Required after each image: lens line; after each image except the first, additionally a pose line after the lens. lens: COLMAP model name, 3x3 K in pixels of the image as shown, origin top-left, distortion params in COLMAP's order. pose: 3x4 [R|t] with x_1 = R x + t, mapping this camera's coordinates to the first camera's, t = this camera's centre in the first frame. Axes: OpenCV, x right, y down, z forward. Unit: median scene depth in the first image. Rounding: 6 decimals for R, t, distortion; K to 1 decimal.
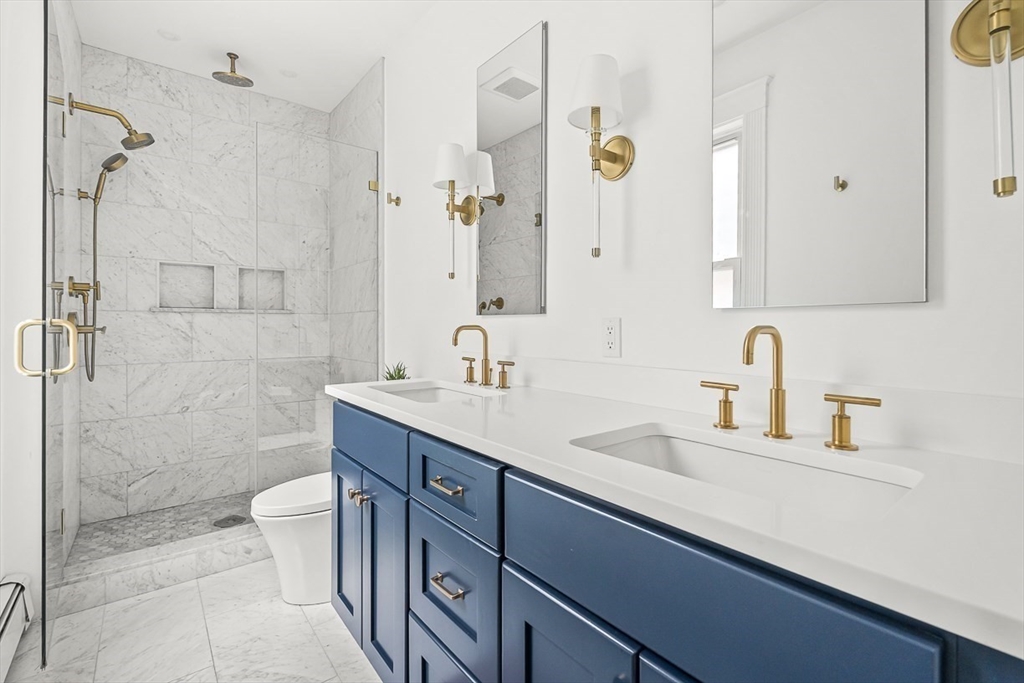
lens RADIAL K [[447.3, 0, 512.9], [0, 447.3, 327.0], [0, 0, 1]] dist [-0.001593, -0.000302]
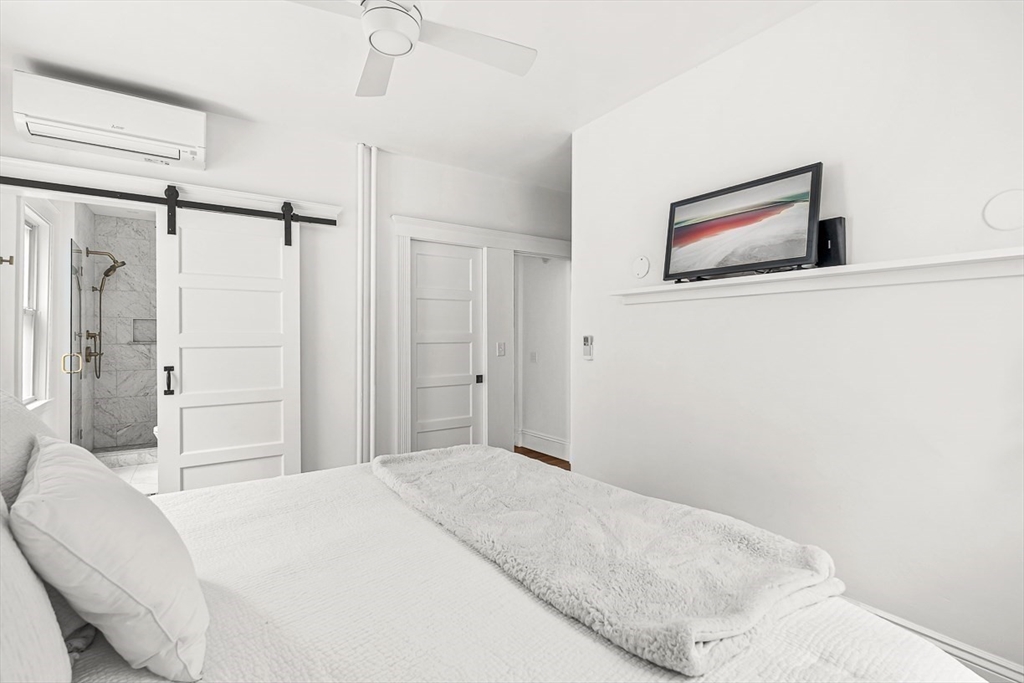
lens RADIAL K [[458.8, 0, 514.4], [0, 458.8, 338.0], [0, 0, 1]] dist [-0.002849, 0.000453]
pose [[0.997555, 0.000882, -0.069887, 1.095626], [-0.000877, 1.000000, 0.000100, -0.067229], [0.069887, -0.000038, 0.997555, -0.955238]]
